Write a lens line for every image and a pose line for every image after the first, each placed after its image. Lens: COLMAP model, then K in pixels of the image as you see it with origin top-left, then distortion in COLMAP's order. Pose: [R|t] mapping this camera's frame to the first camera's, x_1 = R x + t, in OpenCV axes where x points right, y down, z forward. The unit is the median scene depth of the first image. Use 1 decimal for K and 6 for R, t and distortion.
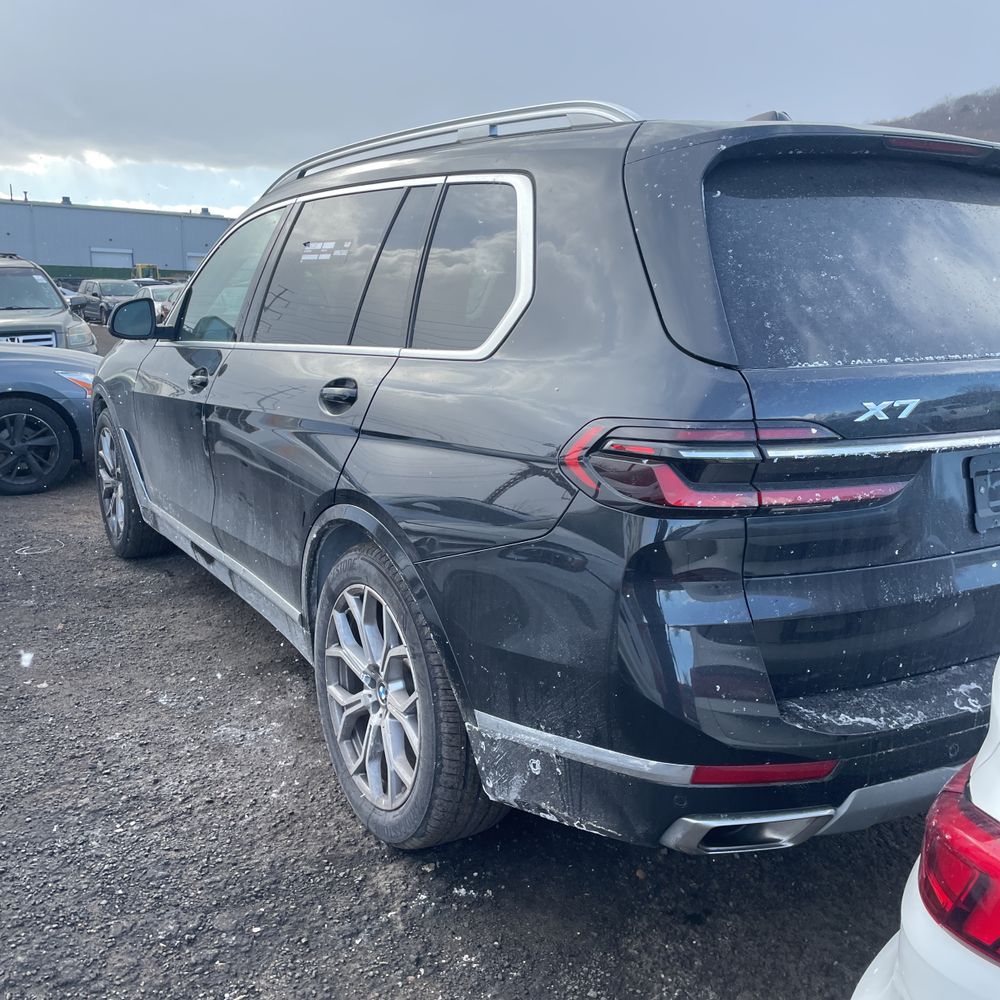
lens RADIAL K [[1012.3, 0, 498.0], [0, 1012.3, 515.7], [0, 0, 1]] dist [0.118023, -0.224591]
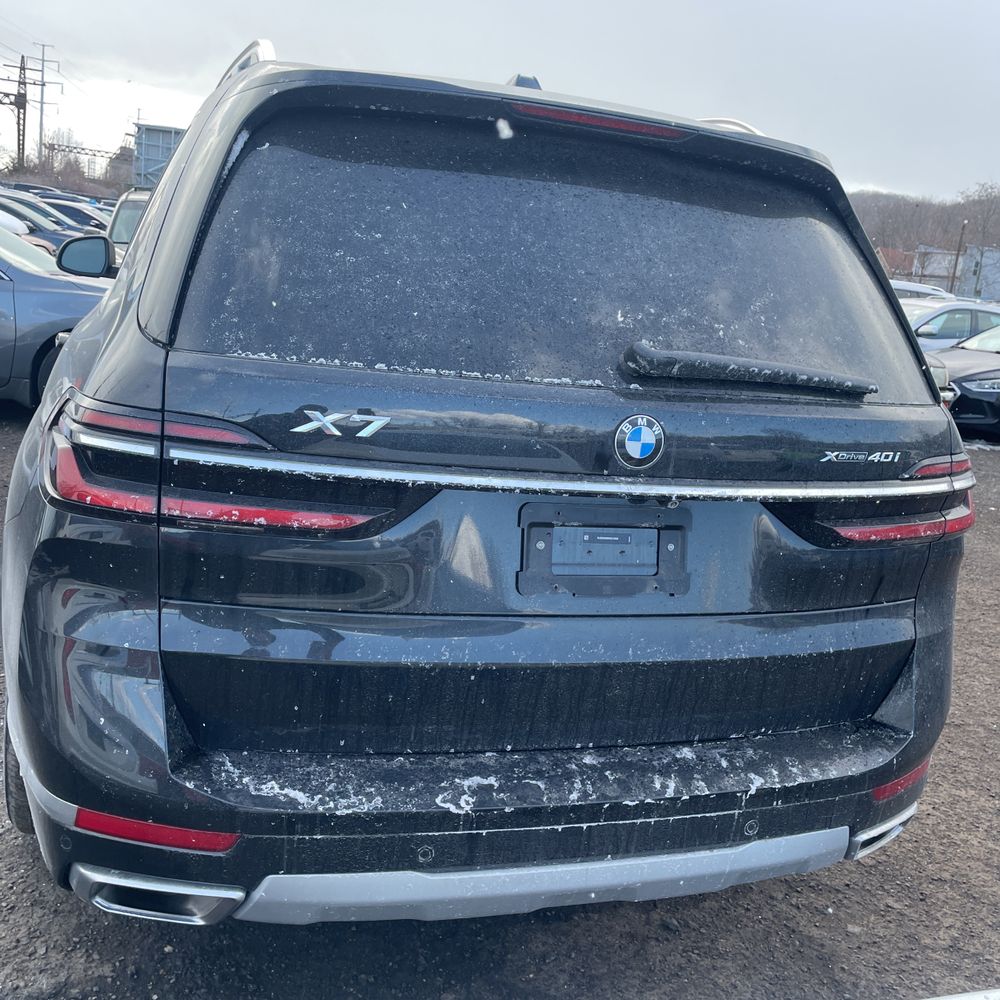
lens RADIAL K [[1015.8, 0, 511.9], [0, 1015.8, 501.7], [0, 0, 1]] dist [0.110156, -0.139318]
pose [[0.965960, 0.159993, -0.203281, 0.488285], [-0.160211, 0.986961, 0.015497, -0.054489], [0.203109, 0.017598, 0.978998, 0.165865]]
